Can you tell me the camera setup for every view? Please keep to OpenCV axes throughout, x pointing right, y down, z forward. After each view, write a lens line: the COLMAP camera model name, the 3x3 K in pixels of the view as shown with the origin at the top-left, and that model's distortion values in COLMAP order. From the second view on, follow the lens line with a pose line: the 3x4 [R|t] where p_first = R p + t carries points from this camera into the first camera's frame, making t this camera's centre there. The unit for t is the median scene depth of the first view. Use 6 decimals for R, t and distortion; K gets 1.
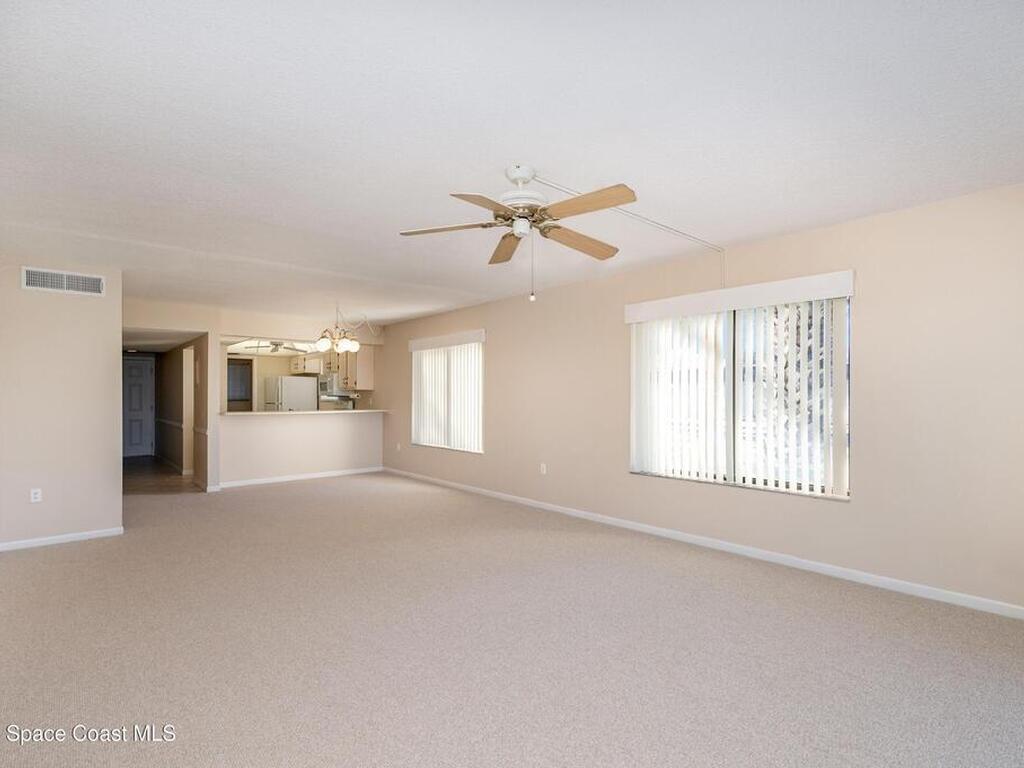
lens RADIAL K [[514.7, 0, 517.1], [0, 514.7, 390.0], [0, 0, 1]] dist [0.001973, 0.000363]
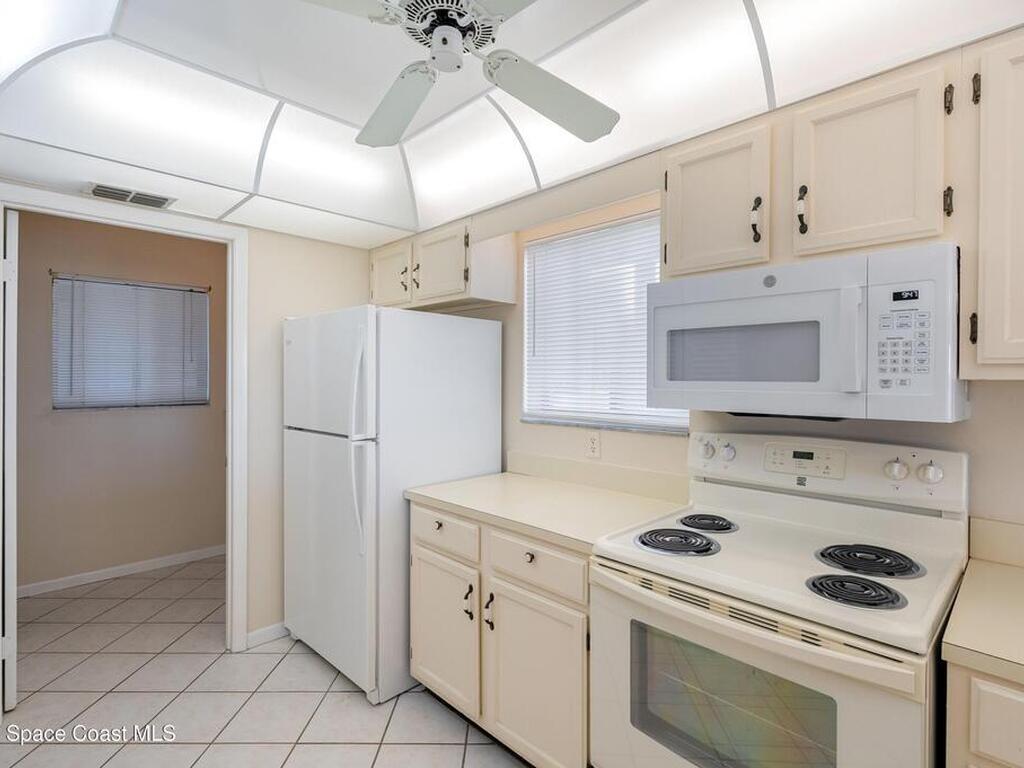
lens RADIAL K [[490.8, 0, 511.9], [0, 490.8, 380.3], [0, 0, 1]] dist [-0.002976, 0.000236]
pose [[0.996638, 0.007764, 0.081559, -0.409780], [-0.008375, 0.999939, 0.007153, 0.000613], [-0.081498, -0.007812, 0.996643, 0.782397]]
